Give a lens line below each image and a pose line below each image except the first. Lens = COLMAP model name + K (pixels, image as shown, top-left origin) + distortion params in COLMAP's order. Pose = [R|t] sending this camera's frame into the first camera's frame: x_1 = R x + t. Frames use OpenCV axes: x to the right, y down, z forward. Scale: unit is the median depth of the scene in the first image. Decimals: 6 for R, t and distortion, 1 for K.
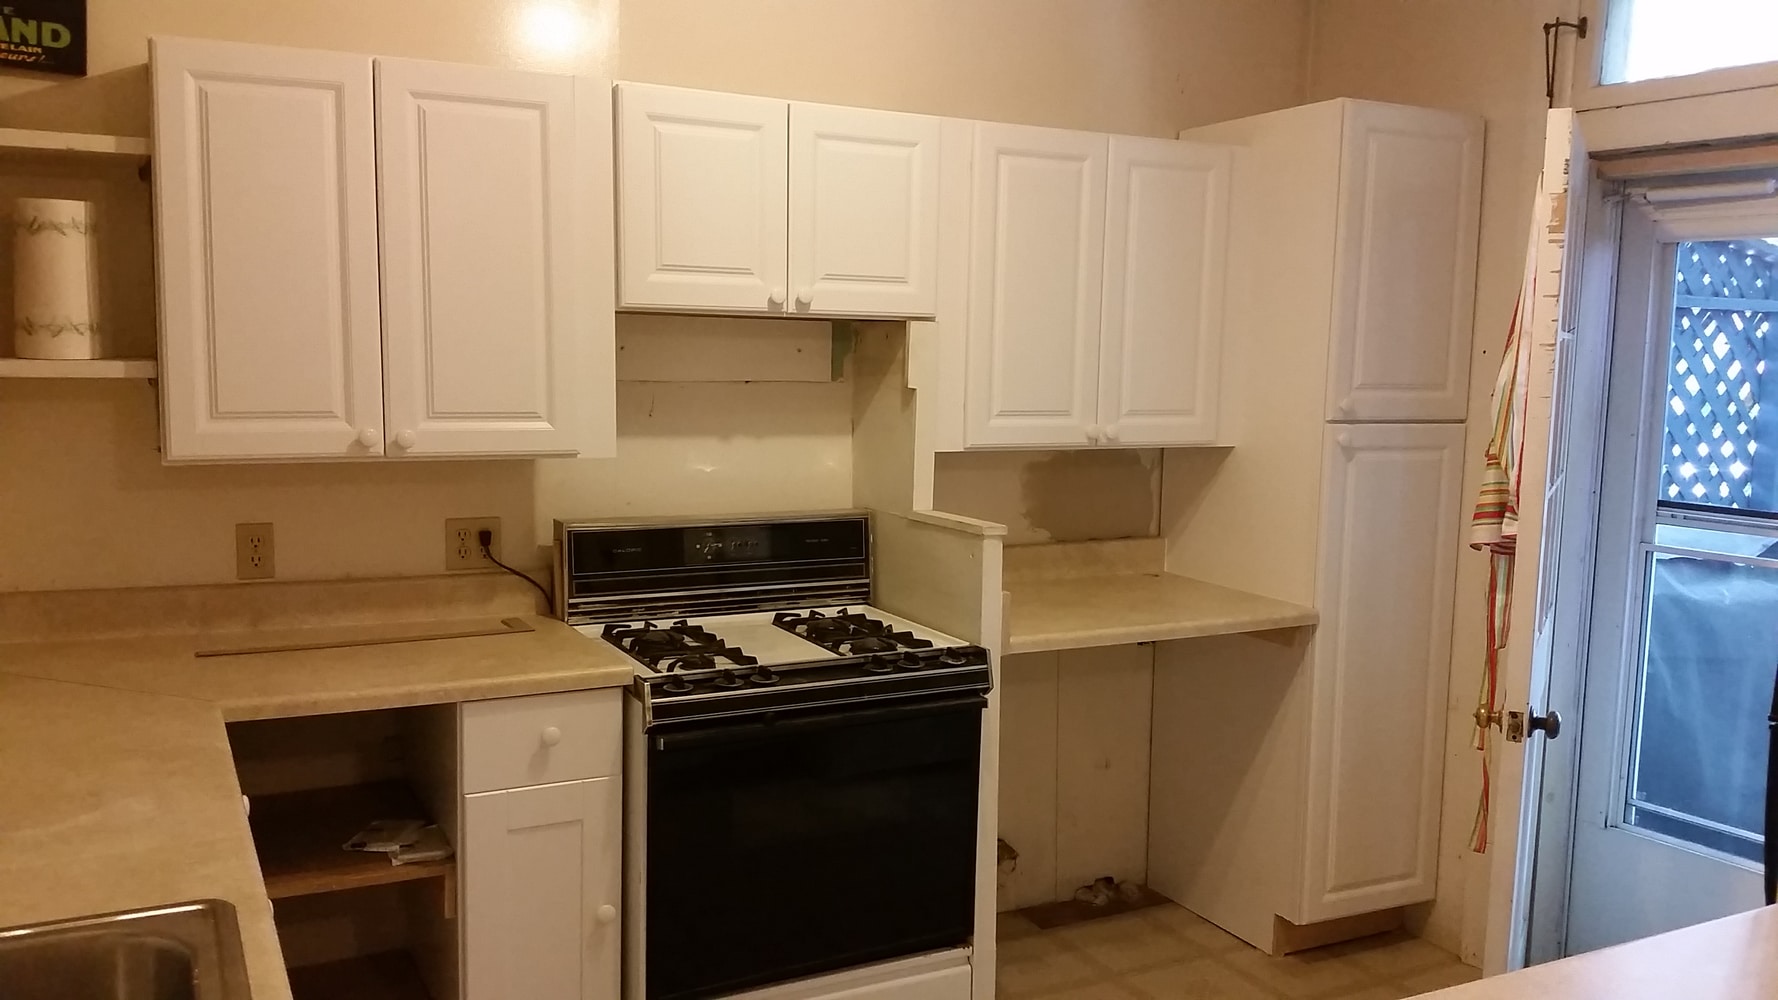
lens RADIAL K [[1455.0, 0, 889.9], [0, 1455.0, 536.5], [0, 0, 1]] dist [0.100897, -0.231759]
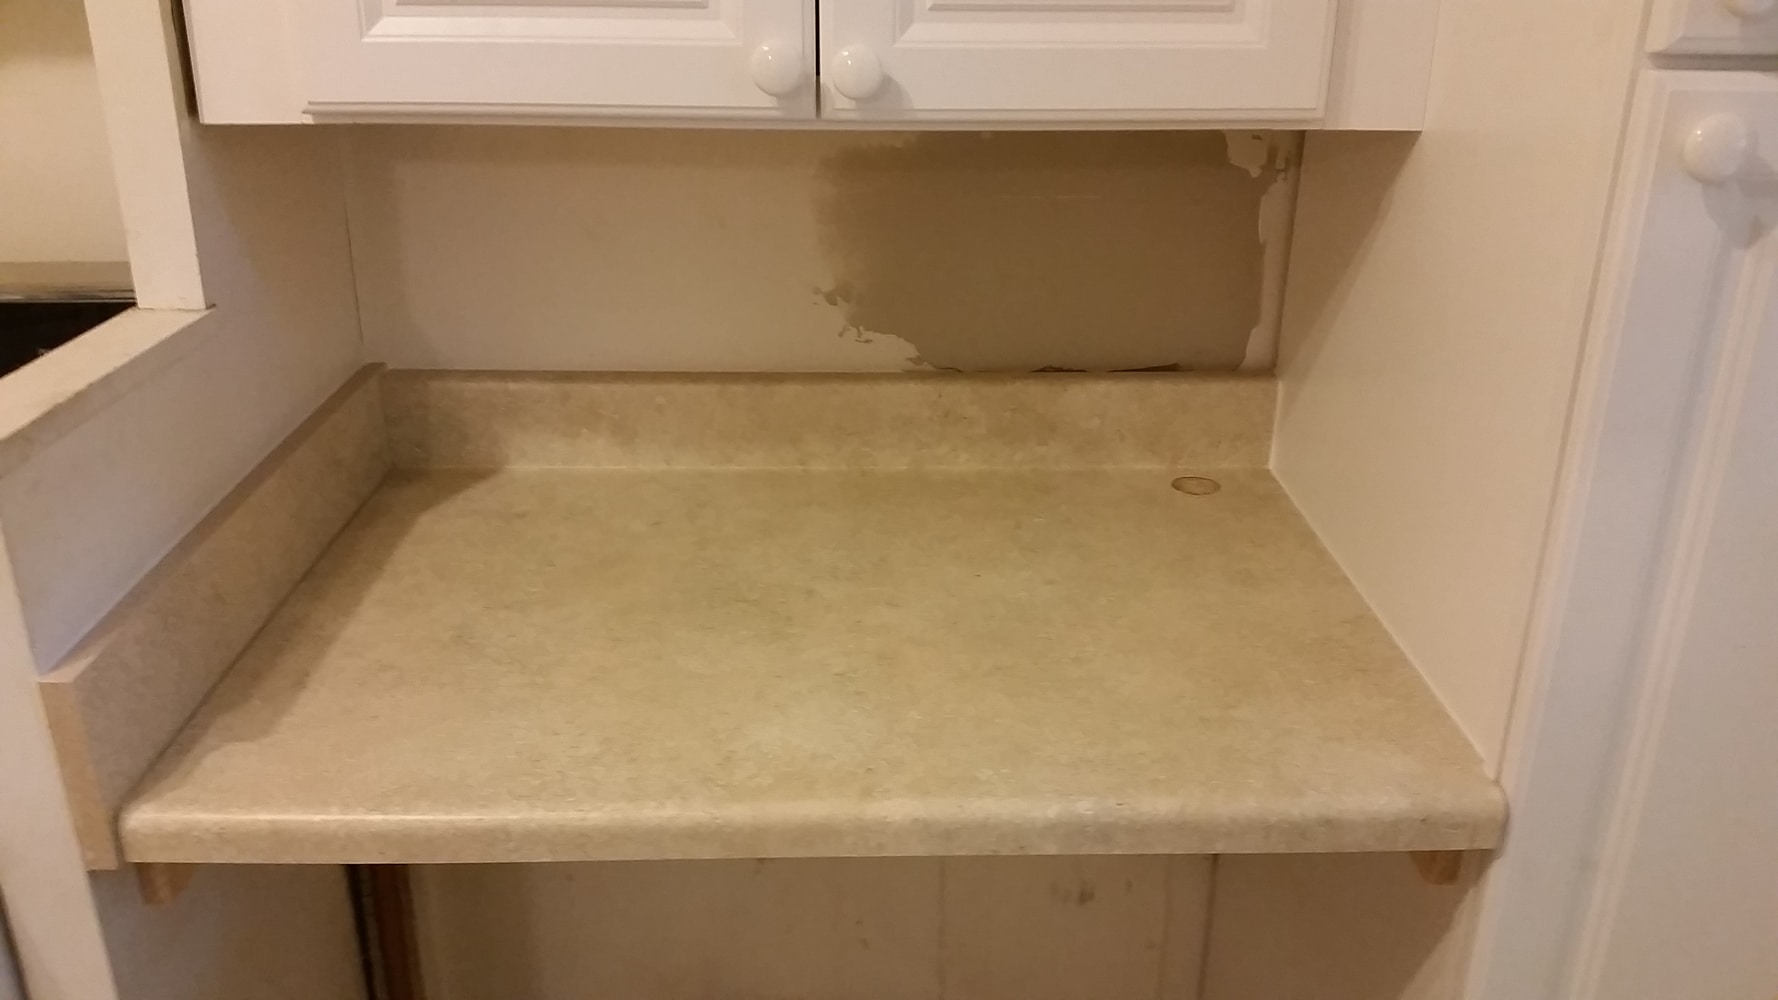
lens RADIAL K [[1455.0, 0, 889.9], [0, 1455.0, 536.5], [0, 0, 1]] dist [0.100897, -0.231759]
pose [[0.896122, 0.160681, -0.413700, 0.295504], [-0.047533, 0.961545, 0.270502, -0.062503], [0.441255, -0.222738, 0.869299, 0.733170]]
